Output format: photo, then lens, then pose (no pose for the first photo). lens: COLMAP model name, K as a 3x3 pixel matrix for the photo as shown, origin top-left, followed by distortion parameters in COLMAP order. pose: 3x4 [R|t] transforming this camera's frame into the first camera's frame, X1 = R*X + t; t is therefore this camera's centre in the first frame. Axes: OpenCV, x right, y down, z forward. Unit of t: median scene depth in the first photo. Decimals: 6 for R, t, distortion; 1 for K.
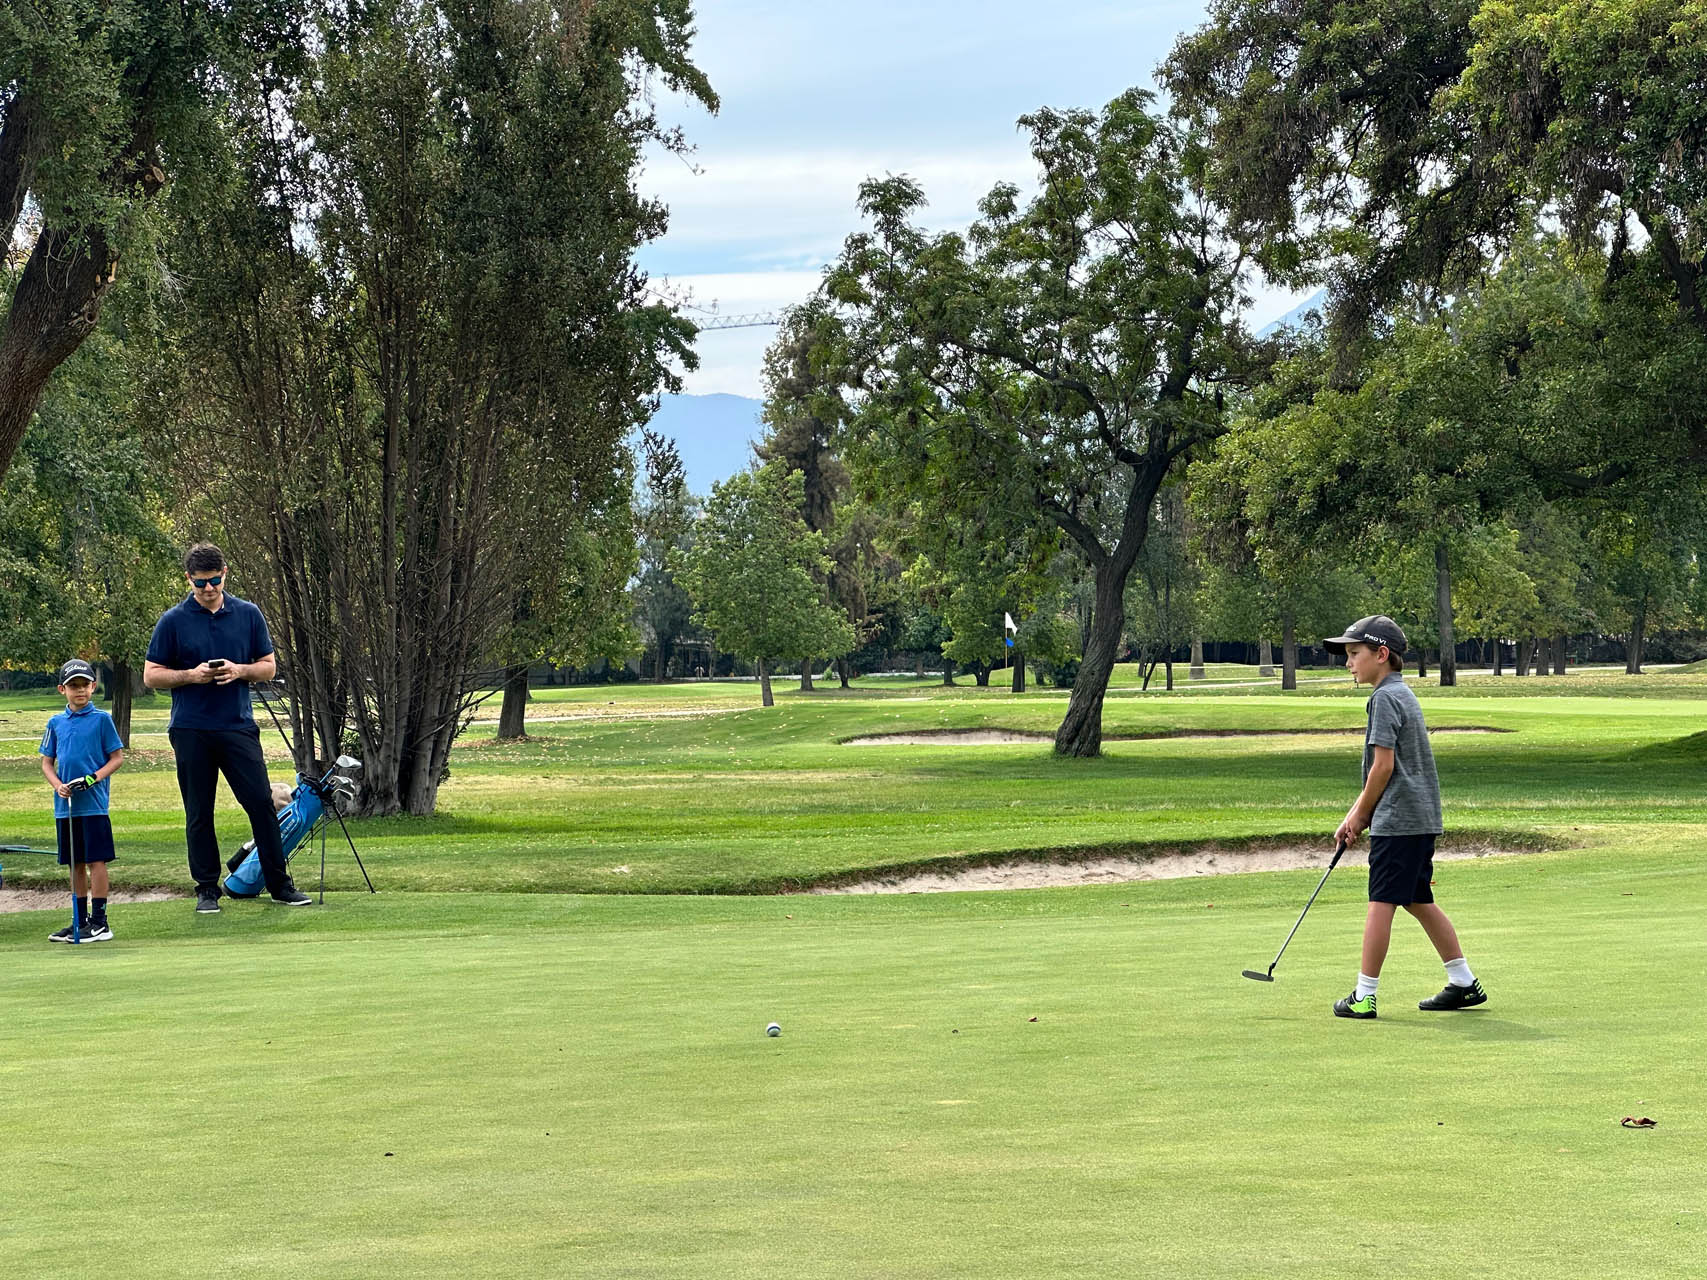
lens RADIAL K [[3782.5, 0, 853.5], [0, 3782.5, 640.0], [0, 0, 1]] dist [-0.111280, 4.579213]
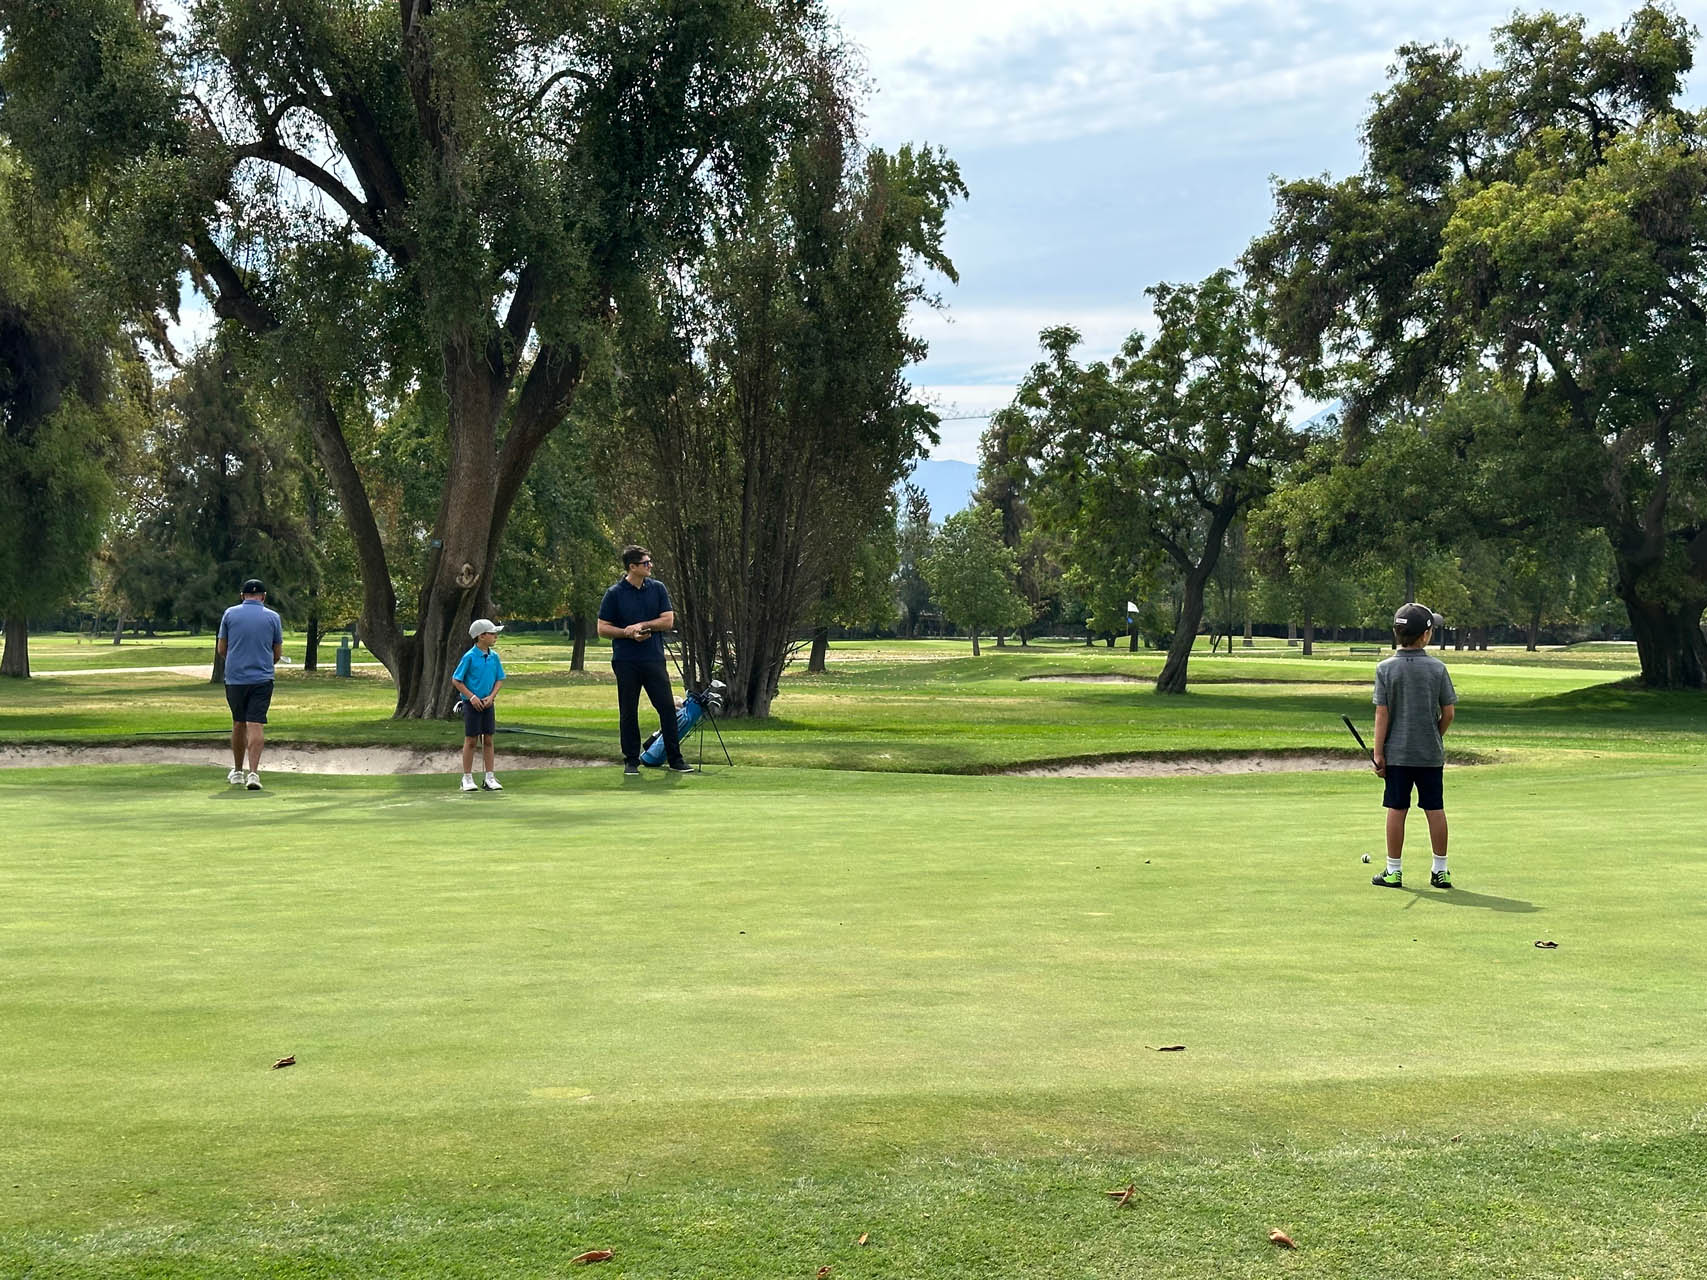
lens RADIAL K [[2350.0, 0, 853.5], [0, 2350.0, 640.0], [0, 0, 1]] dist [0.216283, -0.509933]
pose [[0.996830, 0.028828, -0.074149, -0.001352], [-0.027984, 0.999531, 0.012398, -0.000255], [0.074472, -0.010284, 0.997170, 0.003234]]
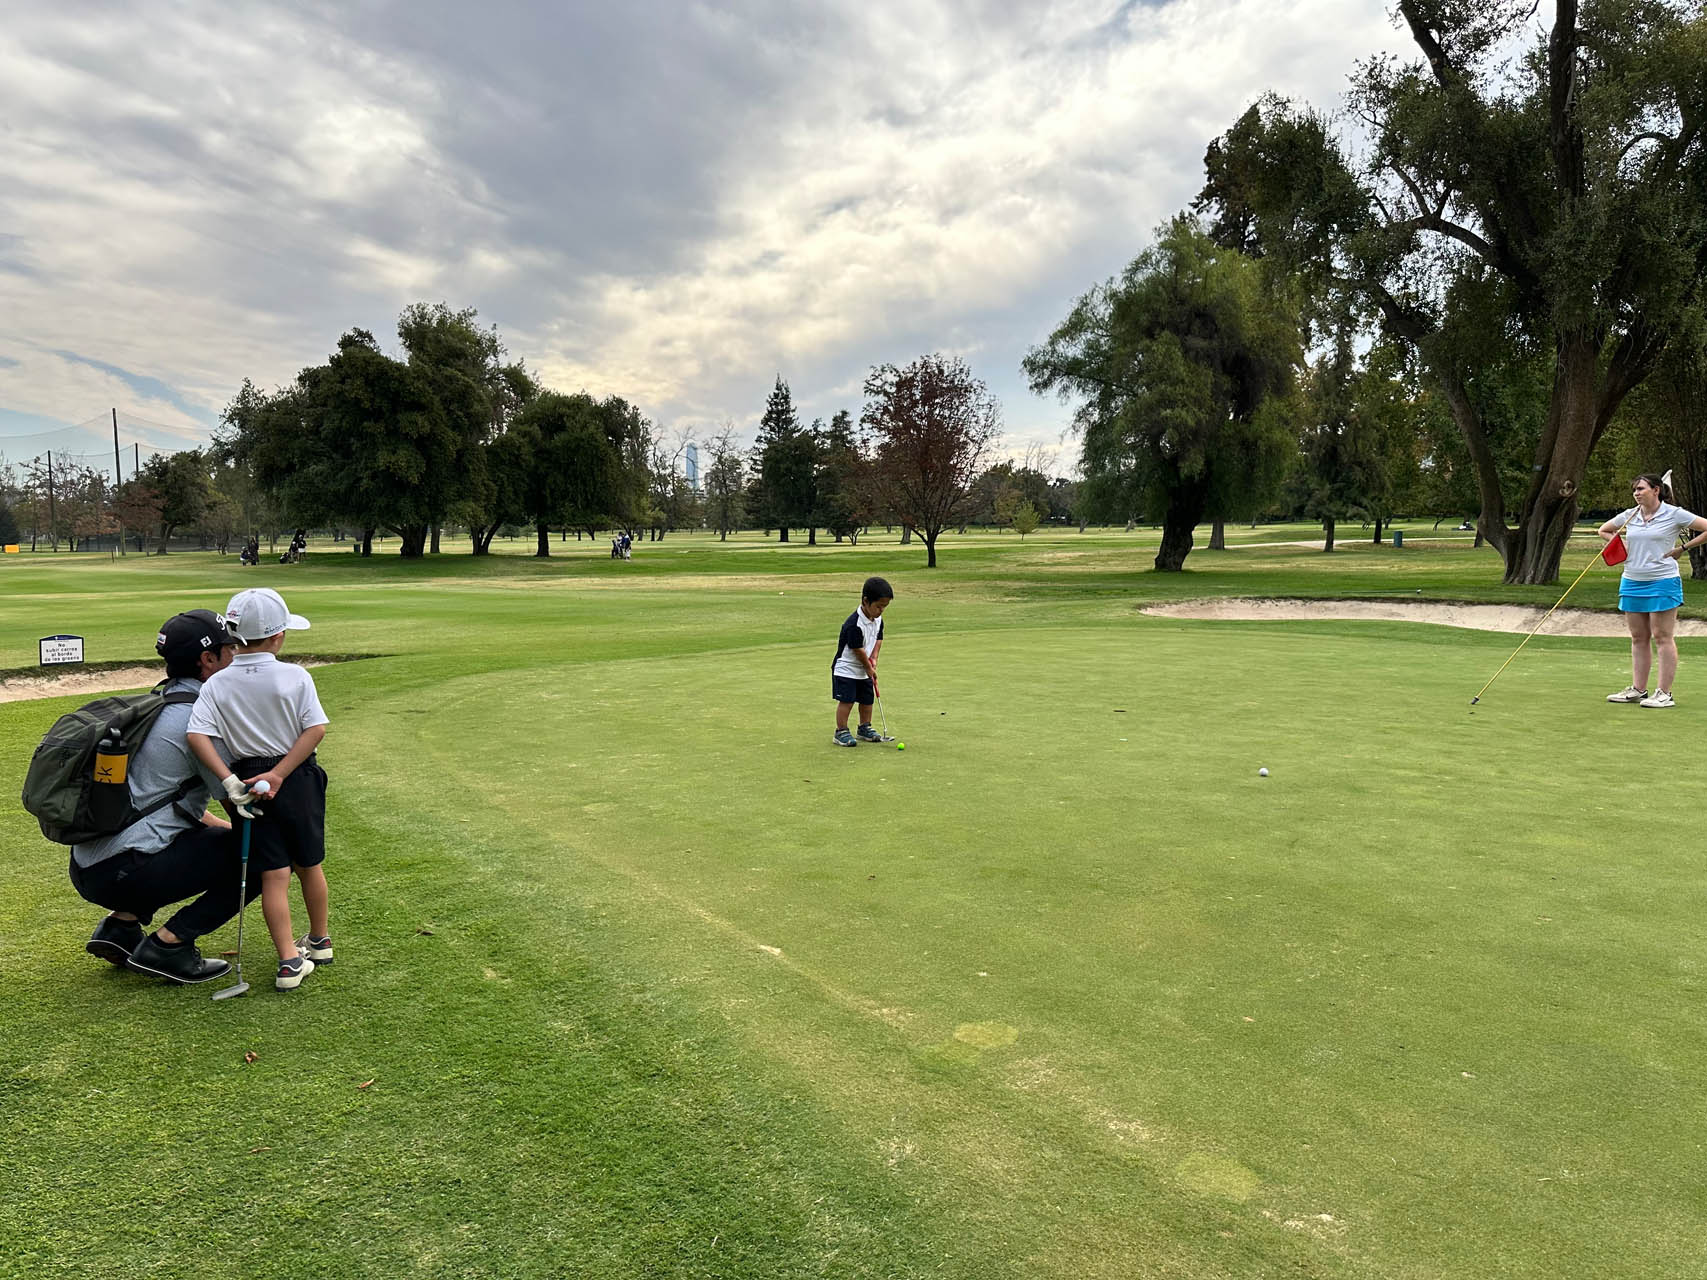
lens RADIAL K [[1164.4, 0, 853.5], [0, 1164.4, 640.0], [0, 0, 1]] dist [0.157374, -0.308017]
pose [[0.772022, 0.076174, -0.631014, -0.078363], [-0.001296, 0.992979, 0.118283, -0.002508], [0.635594, -0.090500, 0.766701, 0.093003]]
